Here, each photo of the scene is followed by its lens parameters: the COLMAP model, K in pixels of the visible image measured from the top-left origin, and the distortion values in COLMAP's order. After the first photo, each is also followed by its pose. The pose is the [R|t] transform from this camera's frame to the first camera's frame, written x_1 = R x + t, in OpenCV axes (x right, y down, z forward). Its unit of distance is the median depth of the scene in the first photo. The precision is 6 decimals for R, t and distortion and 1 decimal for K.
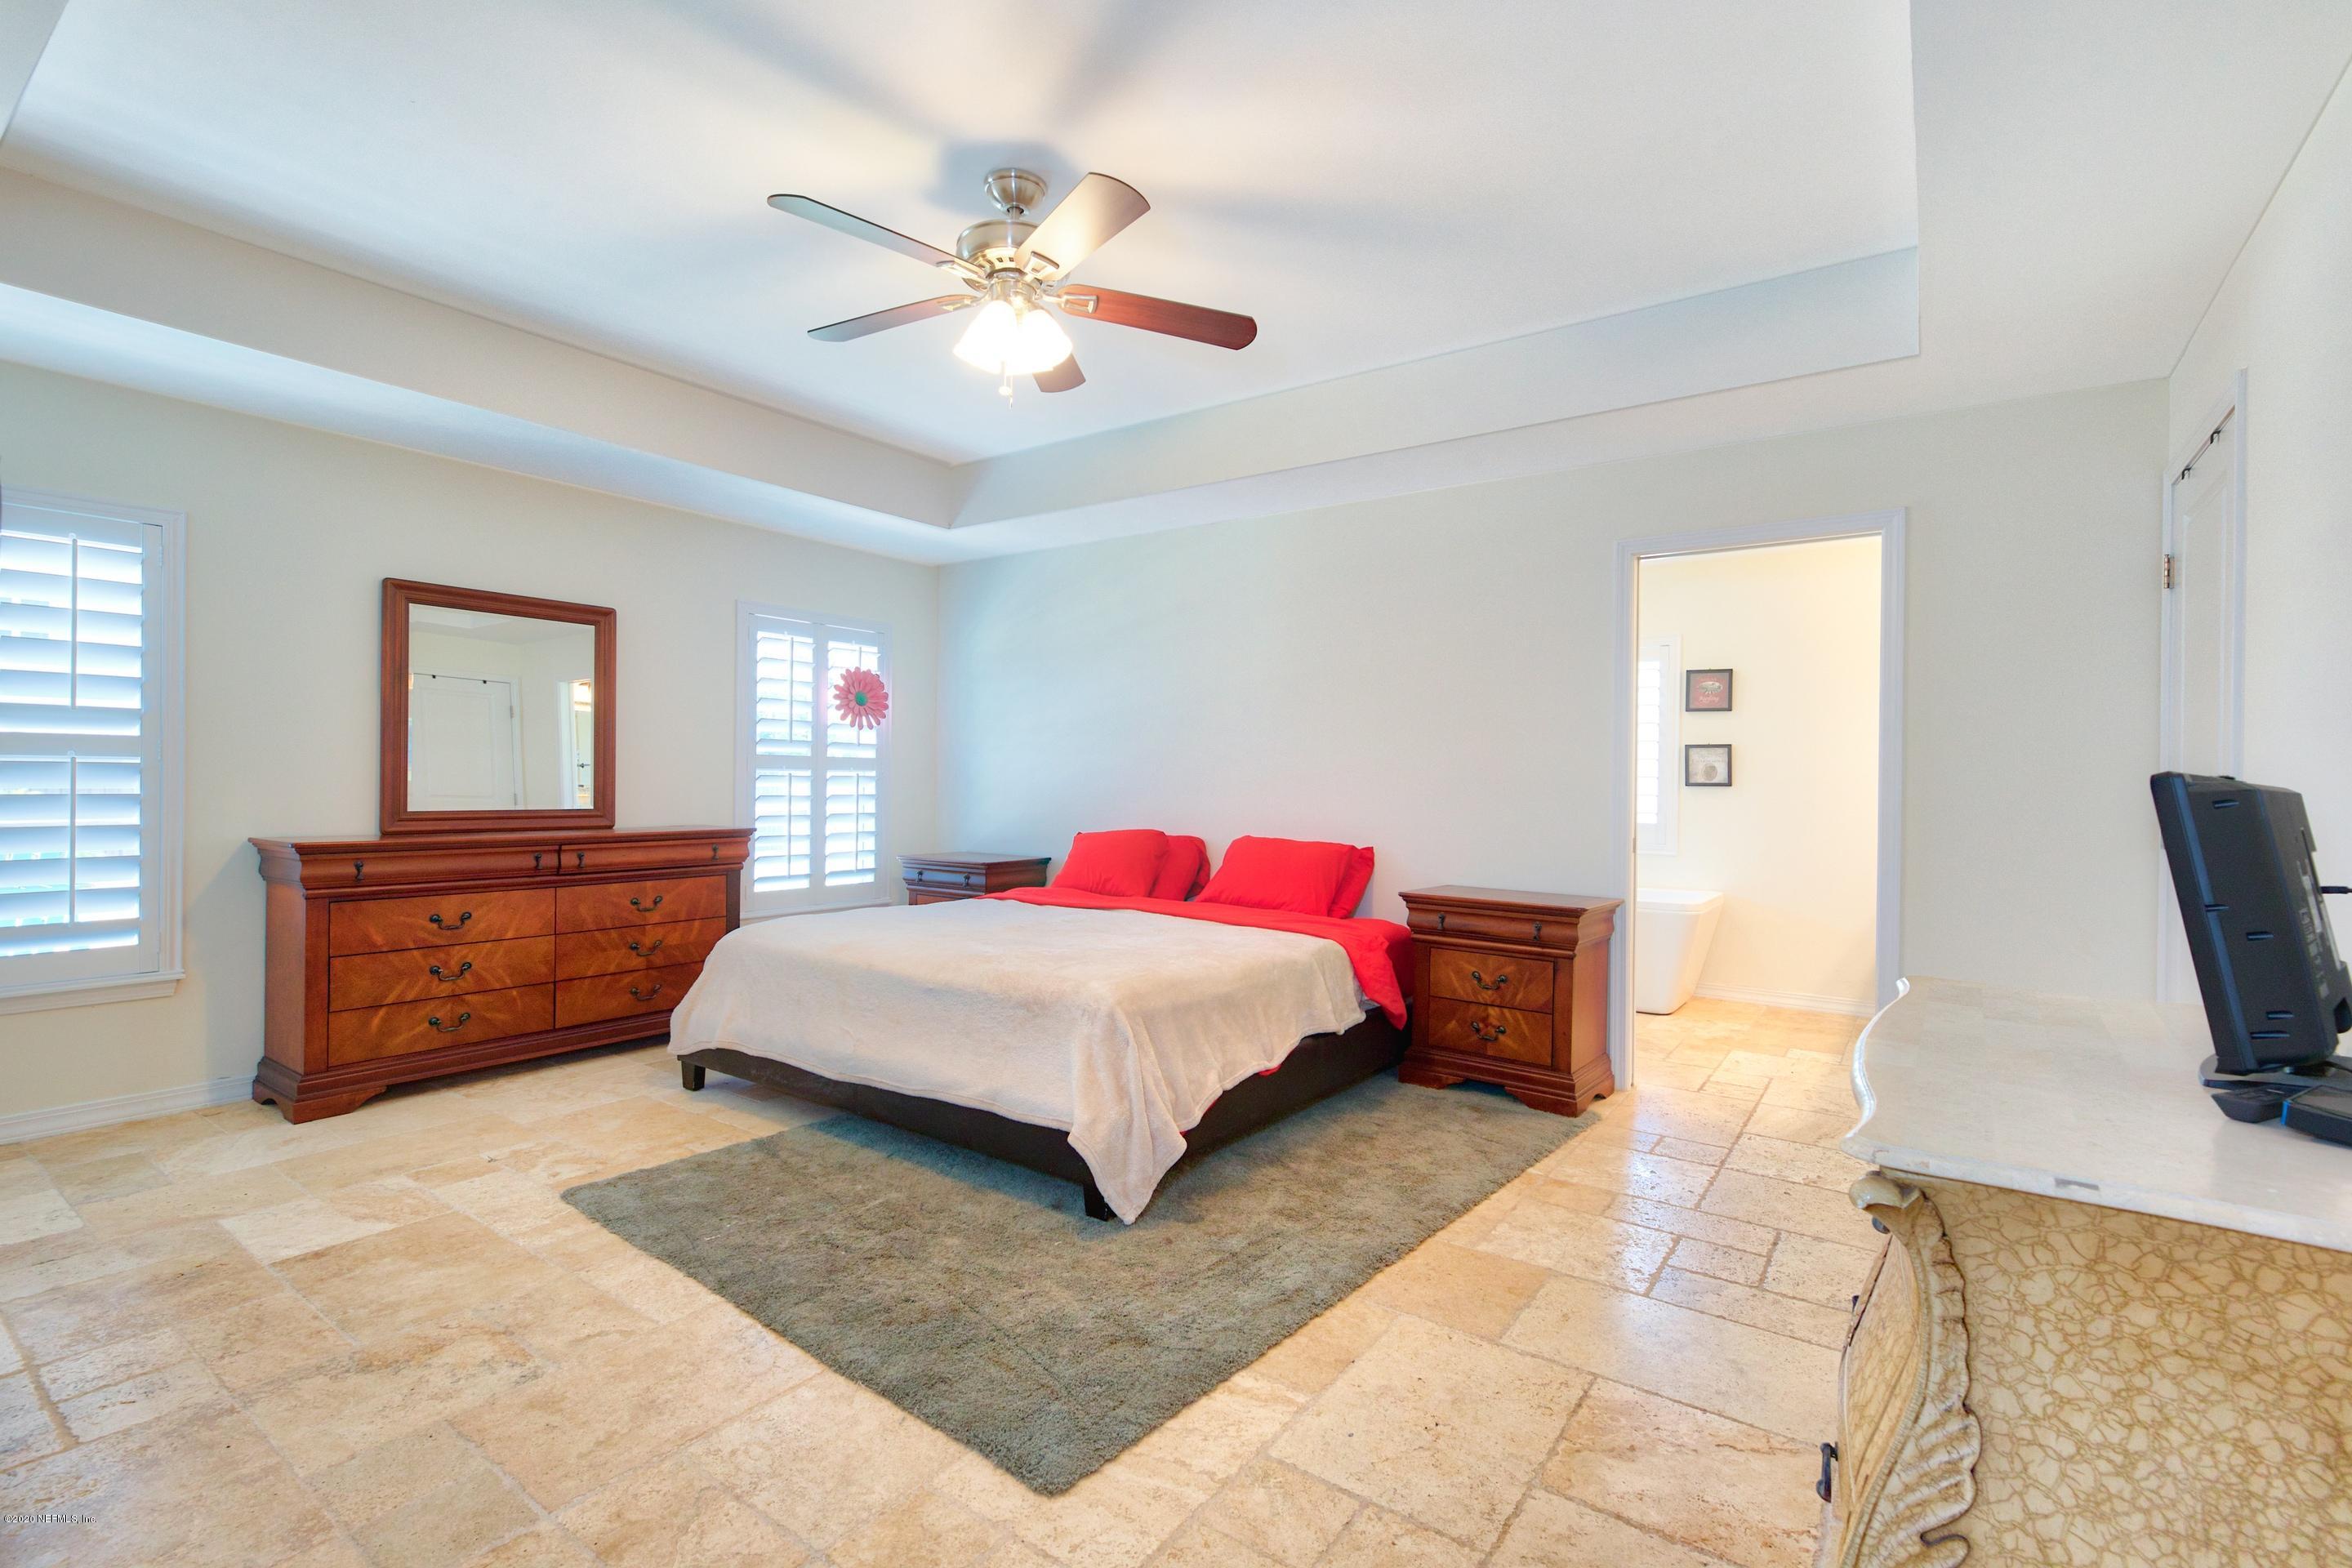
lens RADIAL K [[1068.4, 0, 1166.3], [0, 1068.4, 778.6], [0, 0, 1]] dist [0.002270, 0.000459]
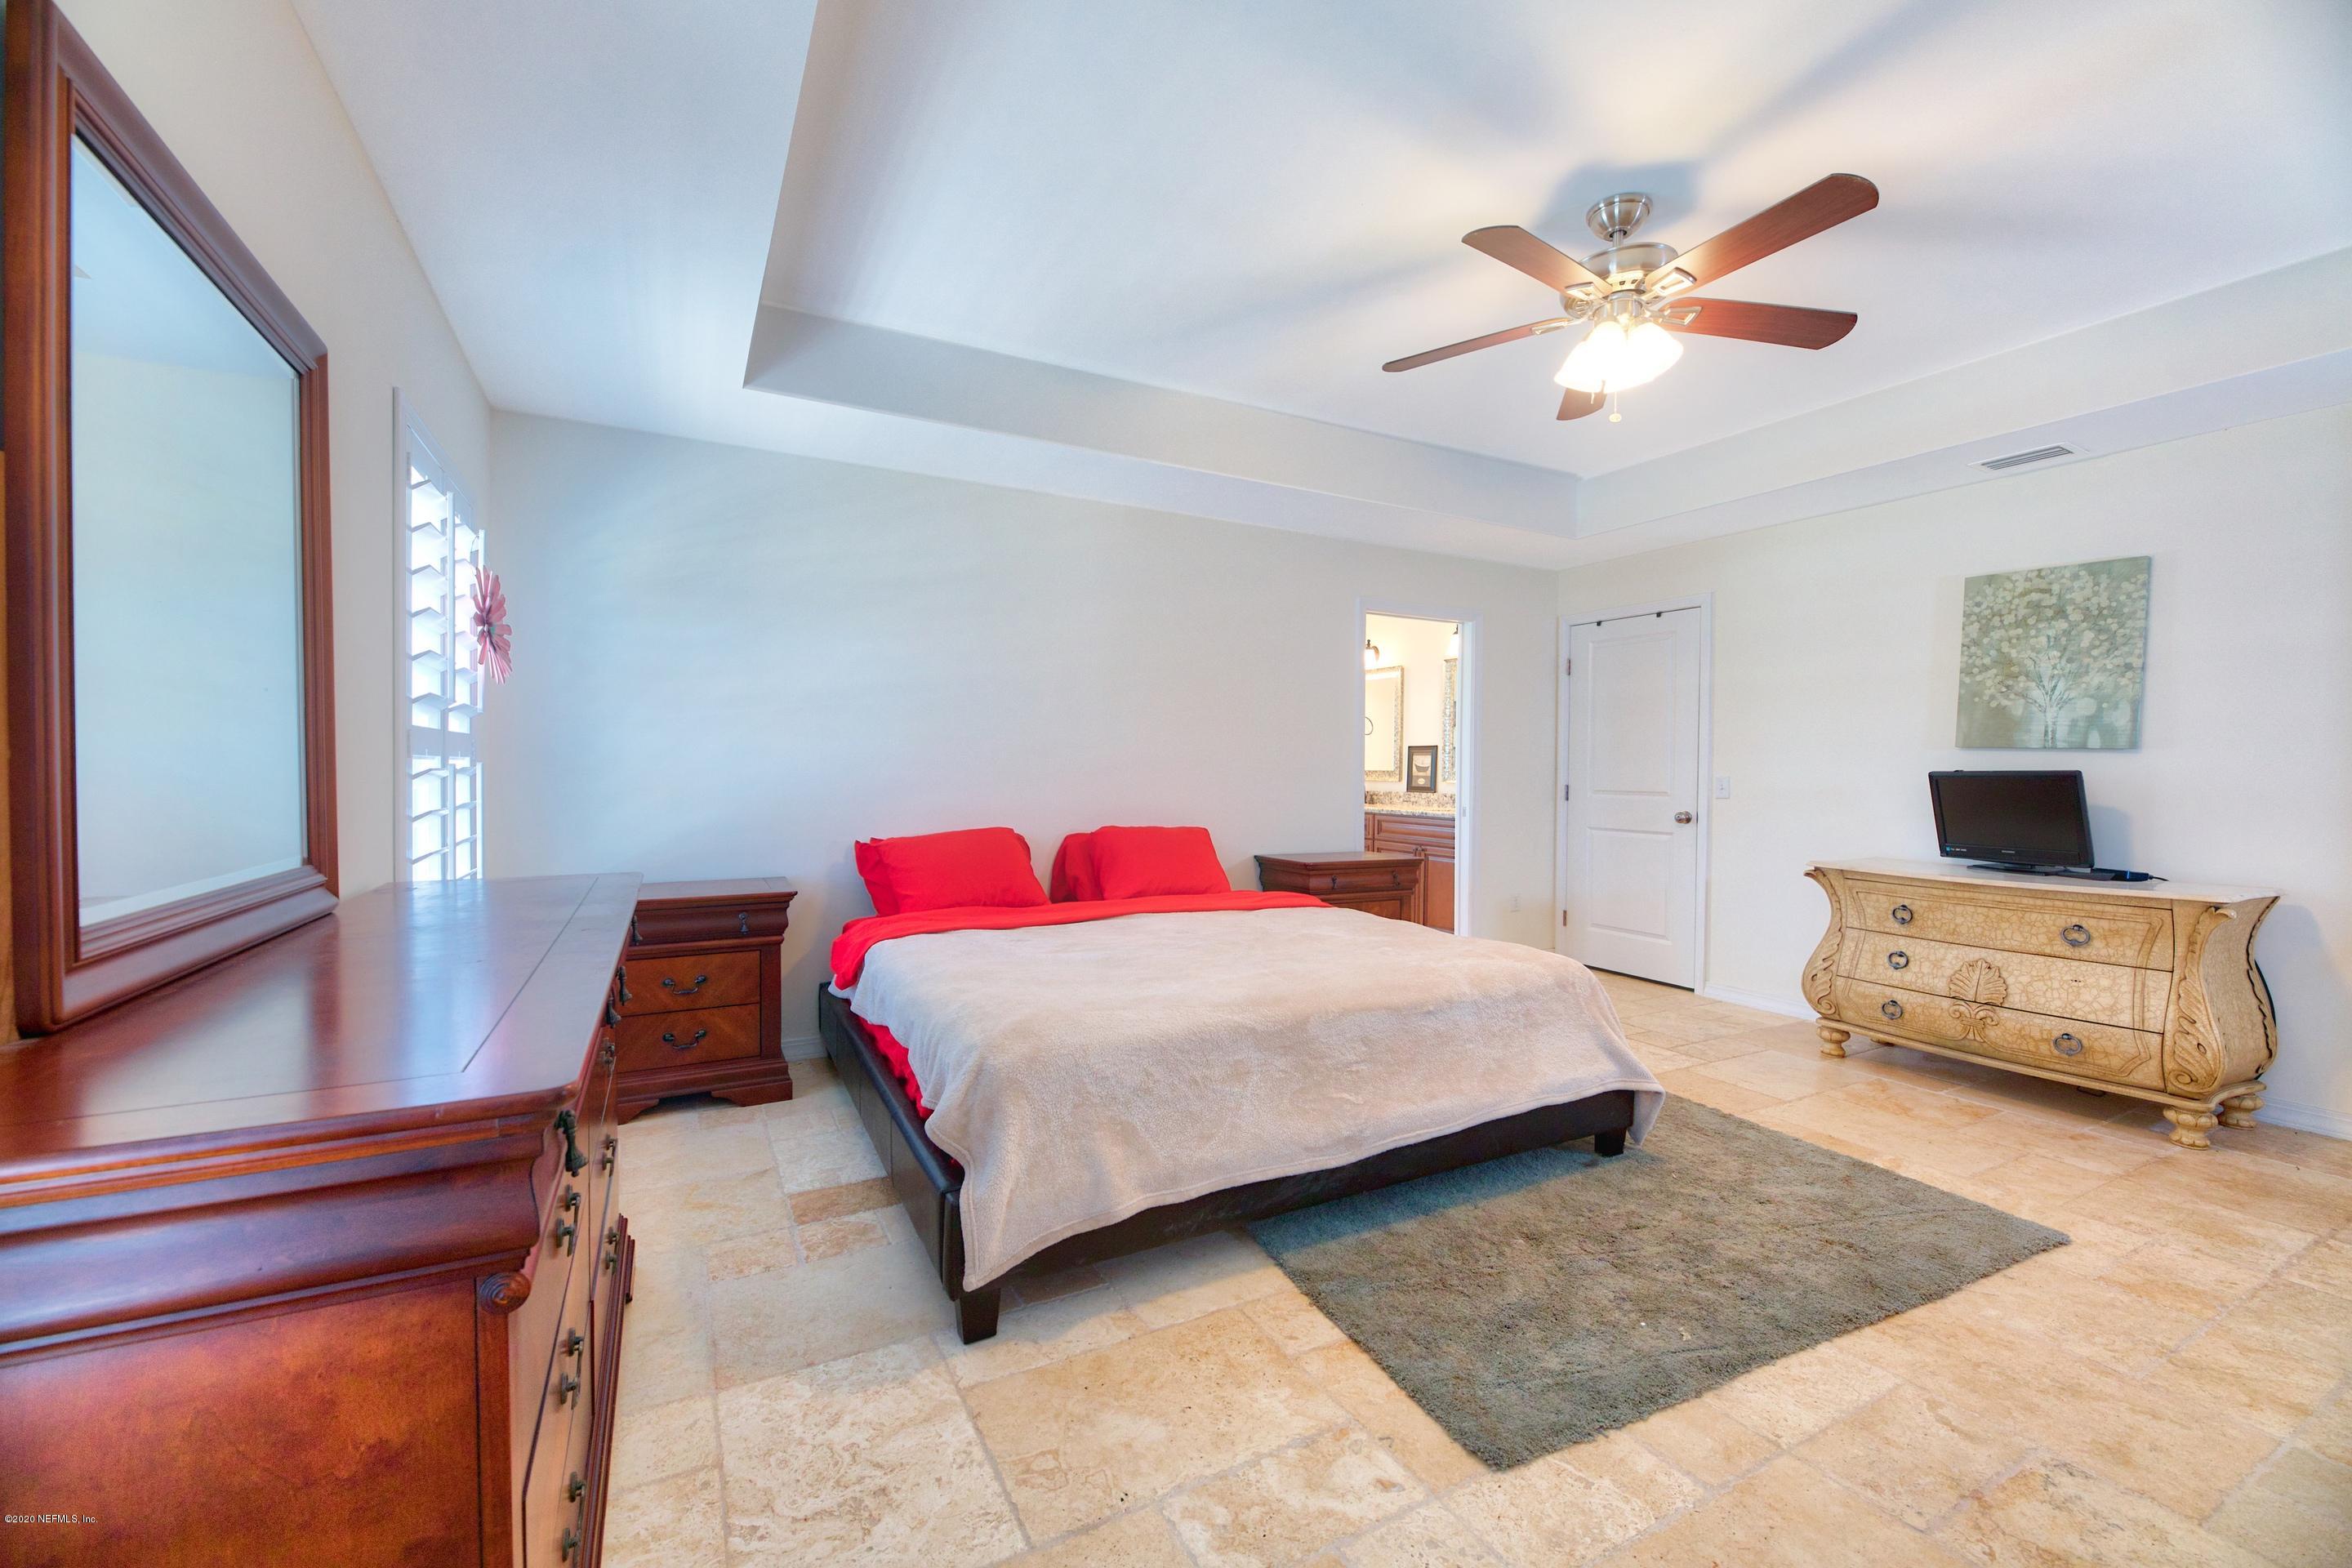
lens RADIAL K [[951.1, 0, 1168.4], [0, 951.1, 780.2], [0, 0, 1]] dist [-0.006808, -0.000845]
pose [[0.440149, -0.020836, 0.897683, -0.751248], [-0.000885, 0.999720, 0.023638, -0.010633], [-0.897924, -0.011198, 0.440008, 0.624912]]
